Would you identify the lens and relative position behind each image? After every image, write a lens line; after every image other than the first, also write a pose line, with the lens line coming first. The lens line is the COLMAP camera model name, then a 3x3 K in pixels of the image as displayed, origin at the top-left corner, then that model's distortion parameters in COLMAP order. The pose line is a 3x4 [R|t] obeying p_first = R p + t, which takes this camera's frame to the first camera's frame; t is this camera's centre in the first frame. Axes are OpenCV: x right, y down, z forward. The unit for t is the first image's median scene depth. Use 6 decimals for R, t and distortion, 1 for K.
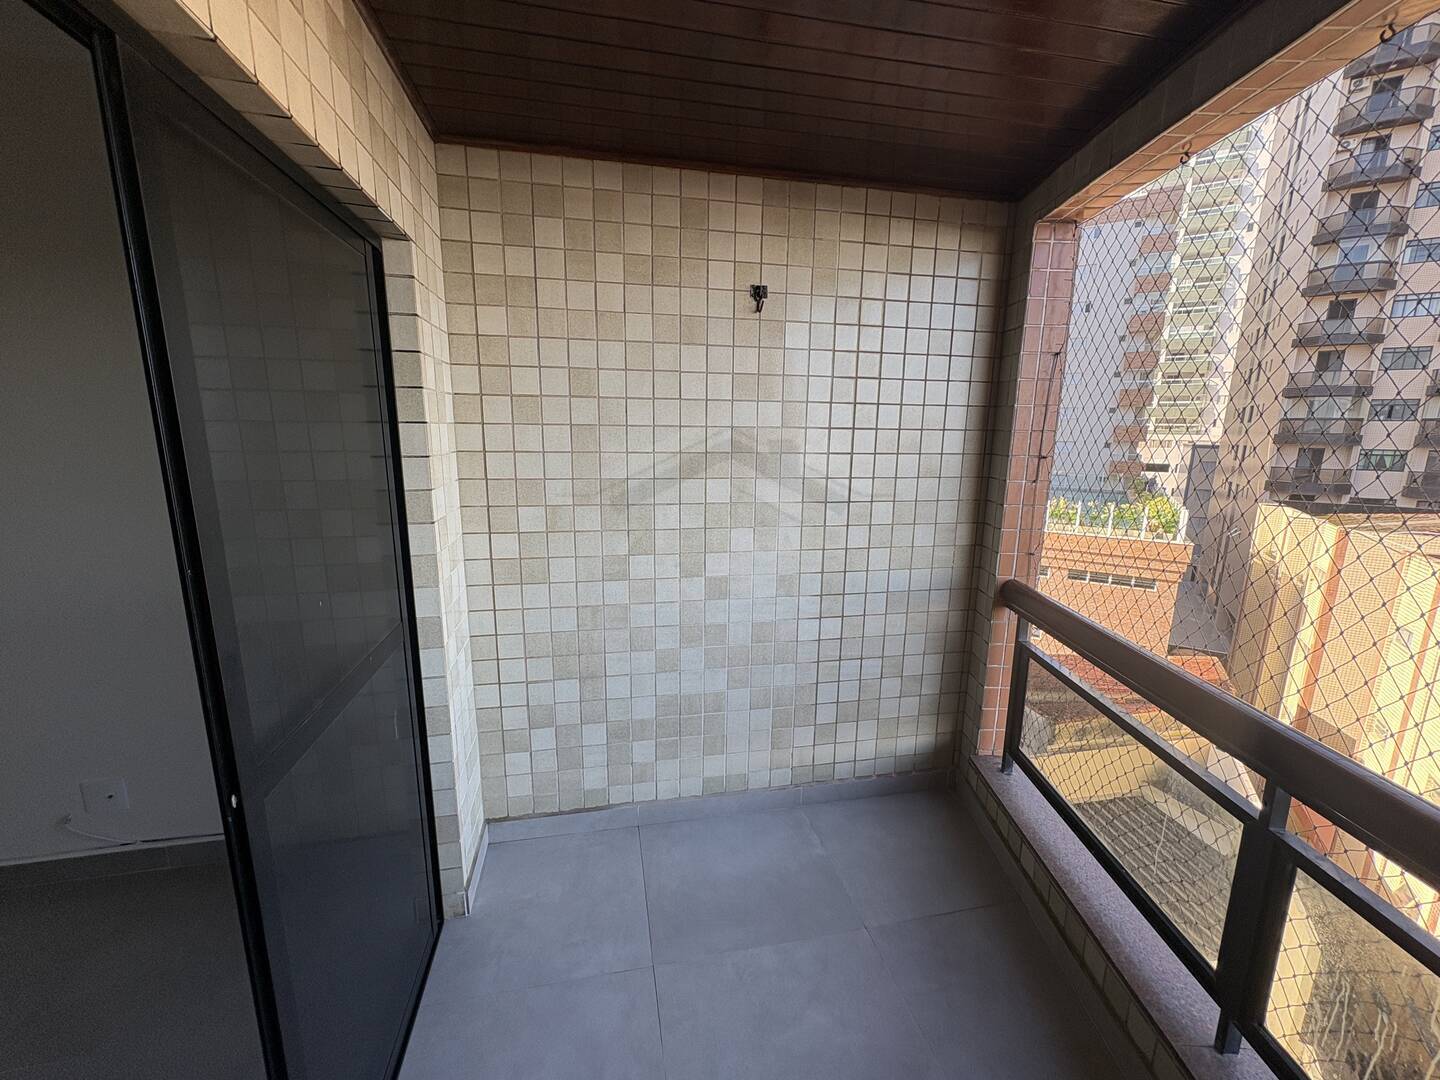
lens RADIAL K [[576.9, 0, 720.2], [0, 576.9, 544.4], [0, 0, 1]] dist [0.002507, -0.000341]
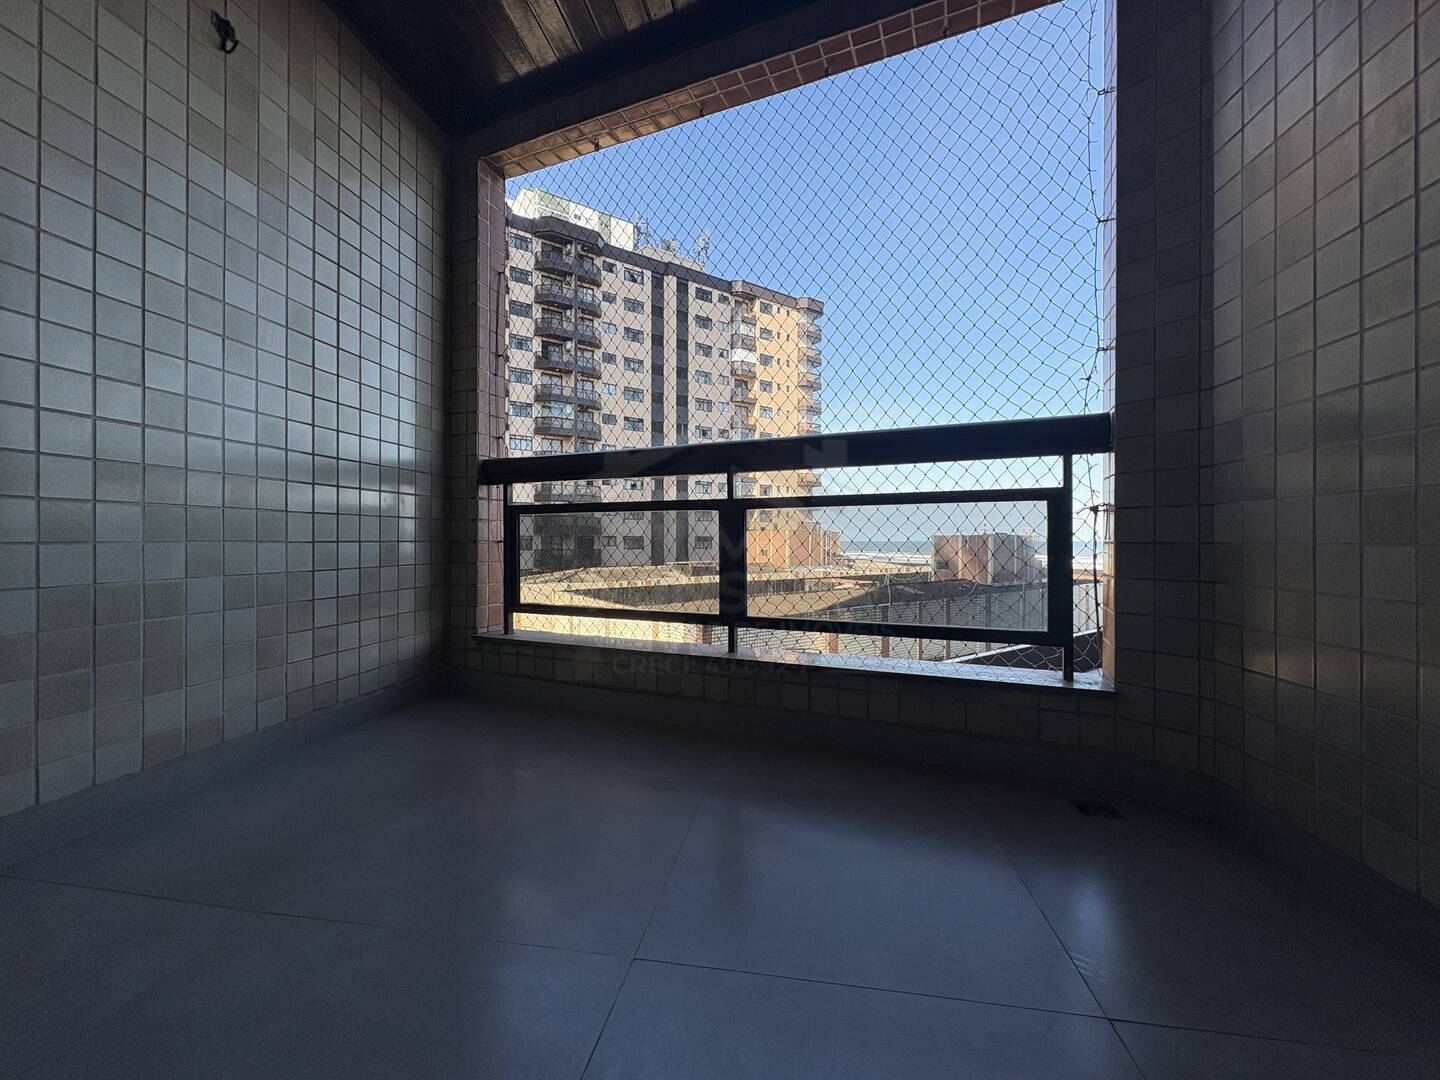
lens RADIAL K [[576.9, 0, 720.9], [0, 576.9, 537.5], [0, 0, 1]] dist [0.002507, -0.000341]
pose [[0.359283, -0.008743, 0.933188, -0.374149], [0.184962, 0.980787, -0.062023, 0.357793], [-0.914716, 0.194888, 0.353997, 0.216544]]
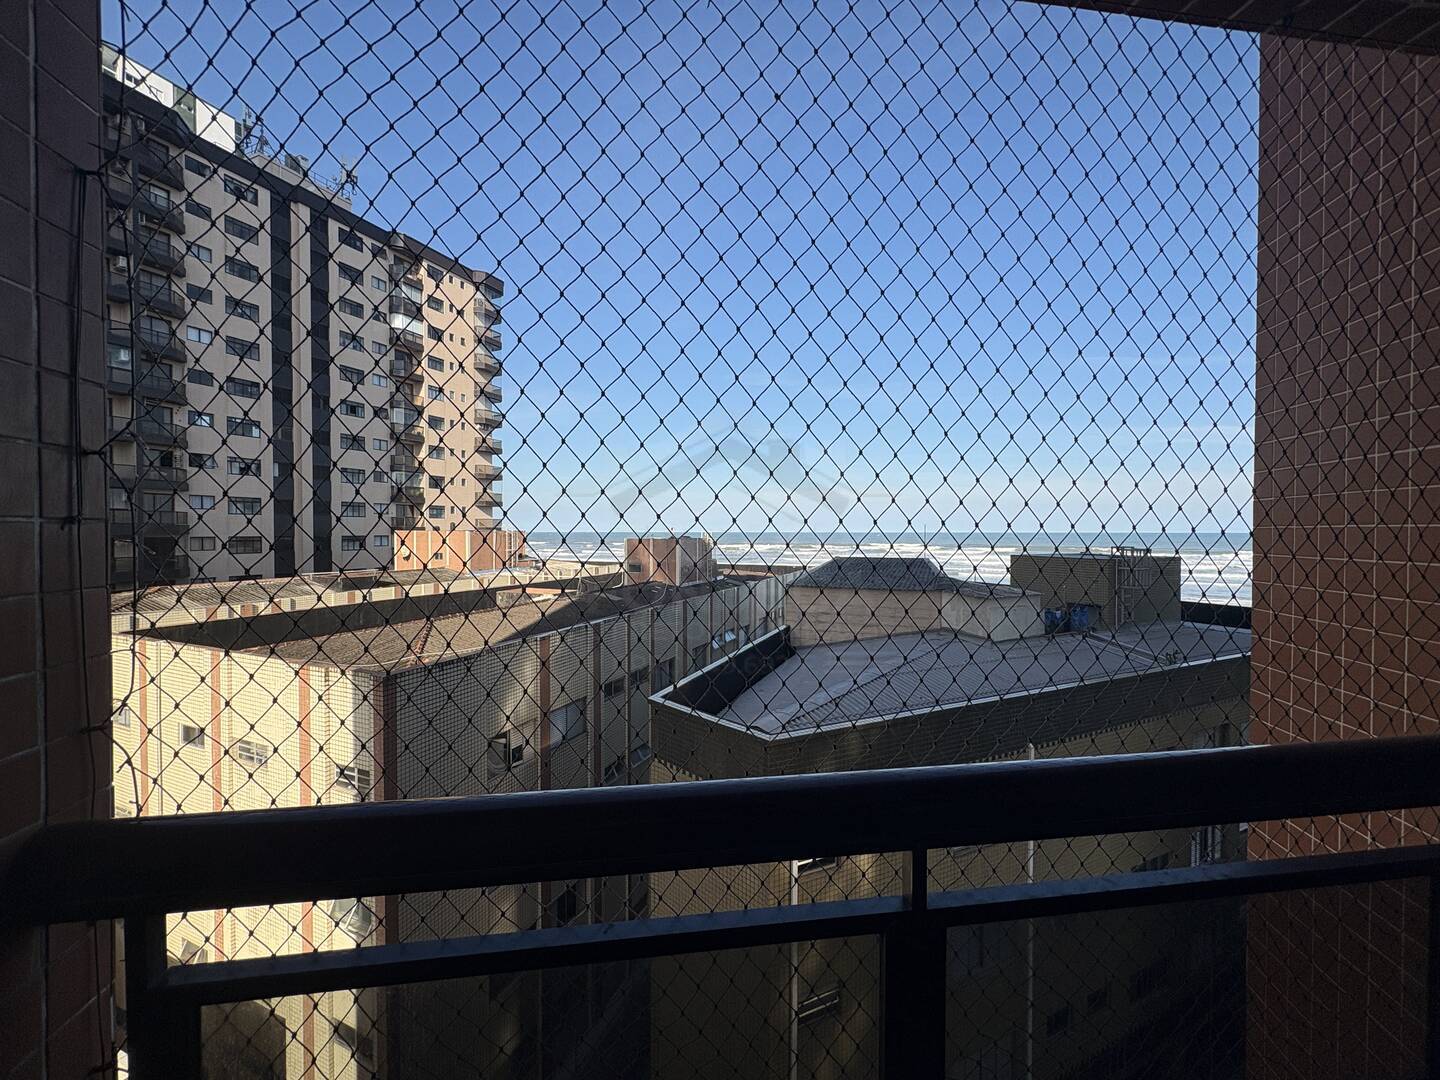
lens RADIAL K [[576.9, 0, 718.9], [0, 576.9, 538.5], [0, 0, 1]] dist [0.002507, -0.000341]
pose [[-0.177649, -0.025017, 0.983776, 0.122552], [0.187608, 0.980482, 0.058811, -0.041951], [-0.966046, 0.195012, -0.169488, 0.649423]]
